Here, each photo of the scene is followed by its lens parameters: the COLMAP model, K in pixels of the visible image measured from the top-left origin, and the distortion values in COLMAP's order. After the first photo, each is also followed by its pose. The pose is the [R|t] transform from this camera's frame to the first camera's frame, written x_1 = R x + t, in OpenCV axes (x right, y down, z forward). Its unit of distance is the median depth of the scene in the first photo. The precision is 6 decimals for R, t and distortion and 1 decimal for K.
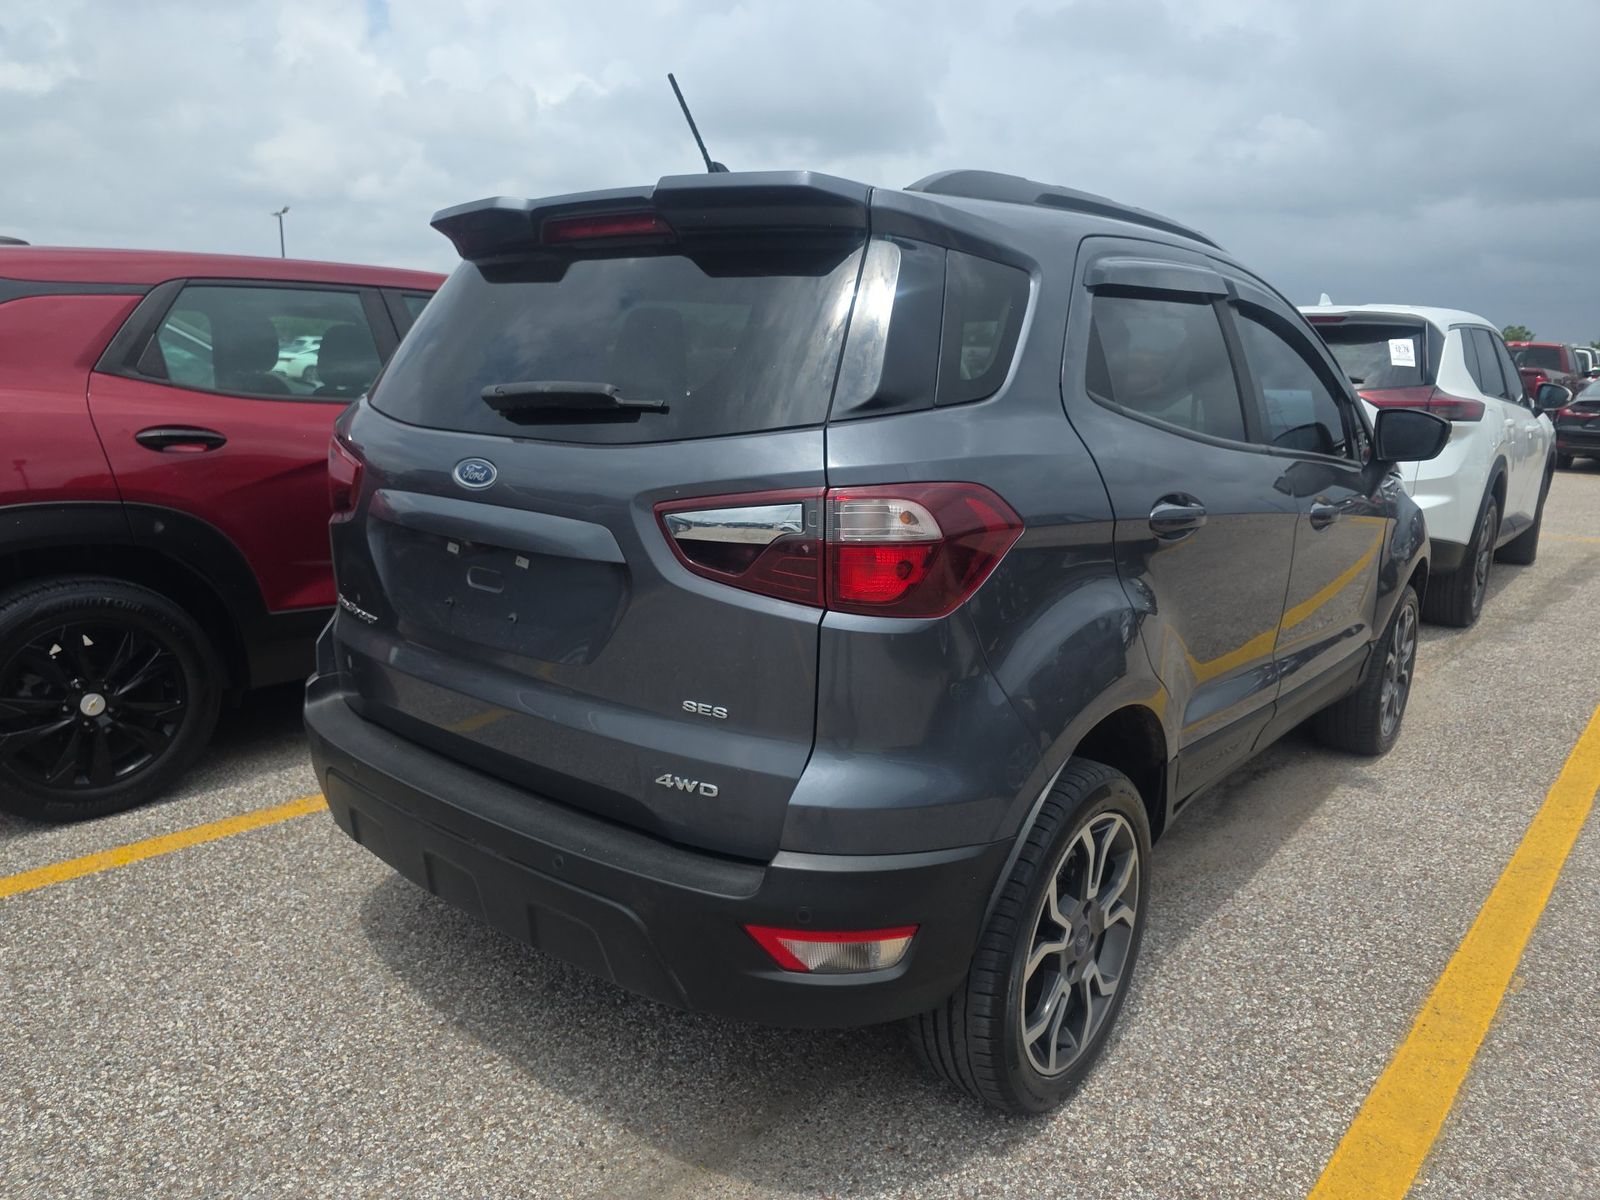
lens RADIAL K [[1064.4, 0, 827.8], [0, 1064.4, 587.4], [0, 0, 1]] dist [0.043890, -0.043937]
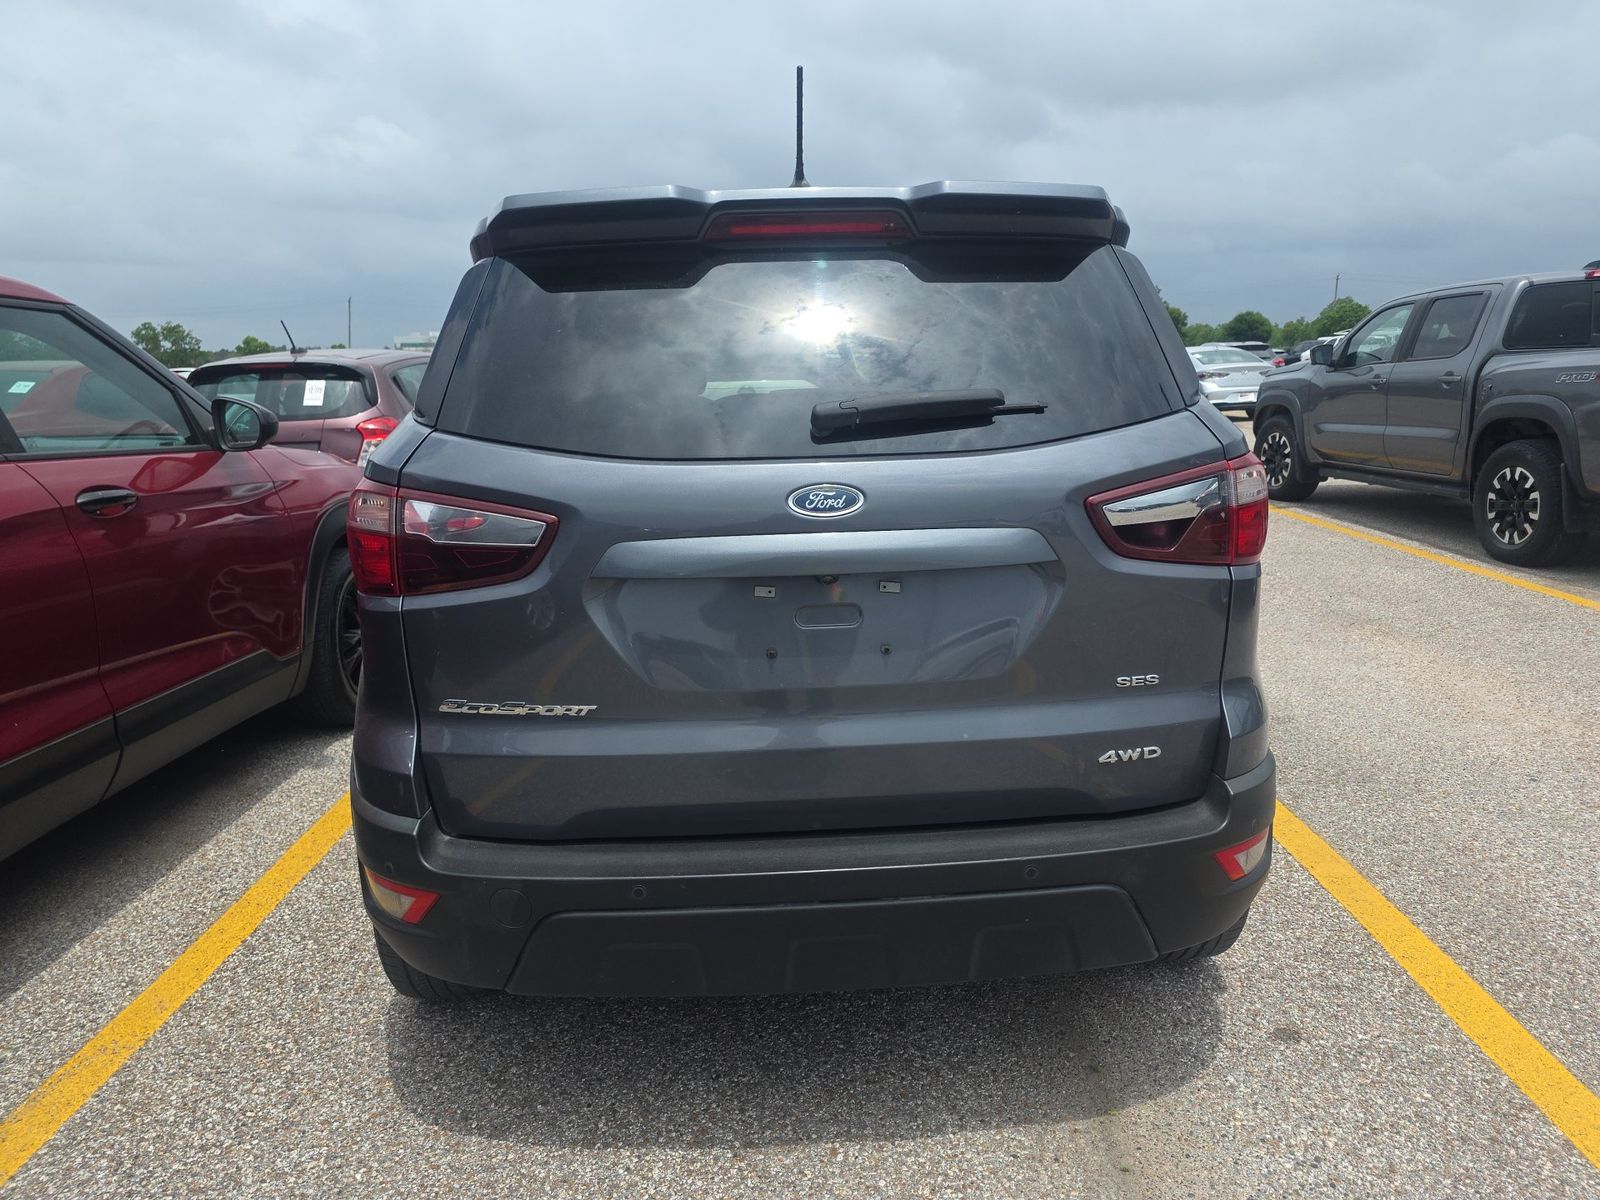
lens RADIAL K [[1014.5, 0, 800.0], [0, 1014.5, 600.0], [0, 0, 1]] dist [0.058802, -0.067900]
pose [[0.757940, -0.181233, 0.626643, -0.899763], [0.182766, 0.981155, 0.062704, -0.082894], [-0.626197, 0.067003, 0.776780, 0.361760]]
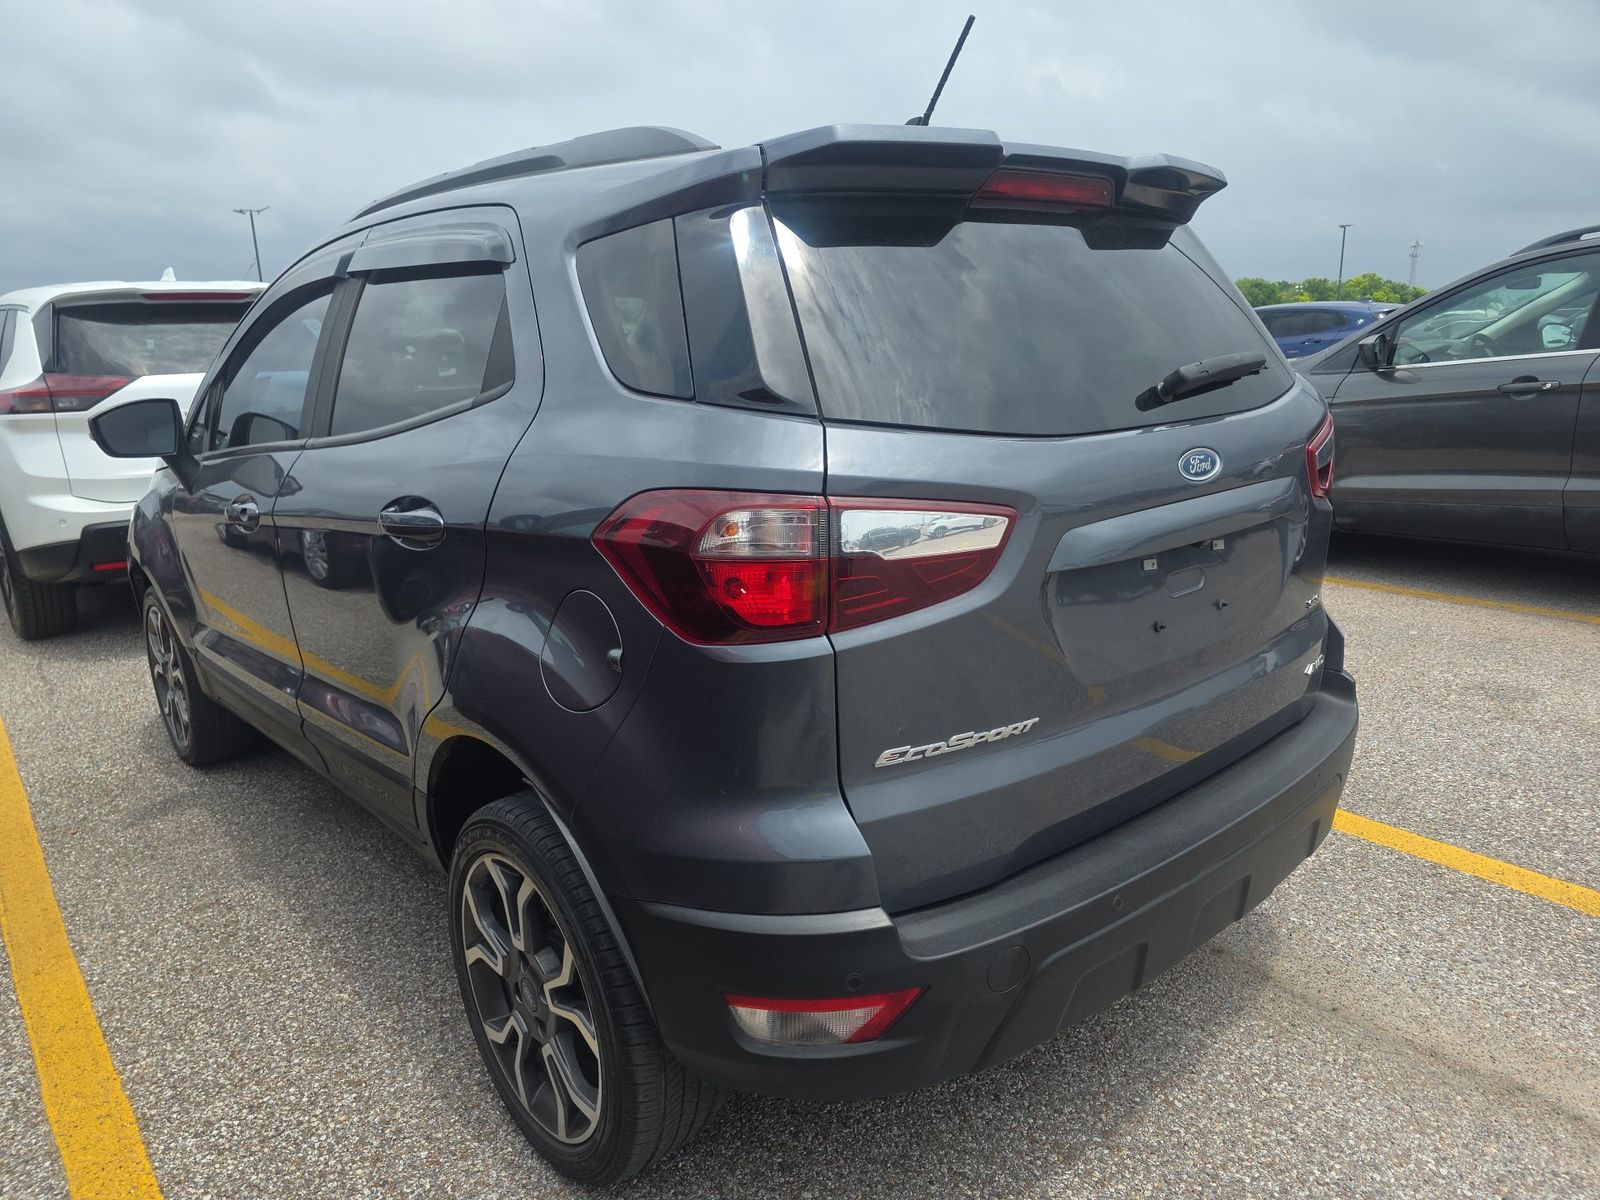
lens RADIAL K [[1074.7, 0, 806.5], [0, 1074.7, 594.5], [0, 0, 1]] dist [0.047848, -0.050022]
pose [[0.213785, -0.272241, 0.938180, -1.293035], [0.250085, 0.943631, 0.216836, -0.285503], [-0.944327, 0.188268, 0.269817, 1.095173]]
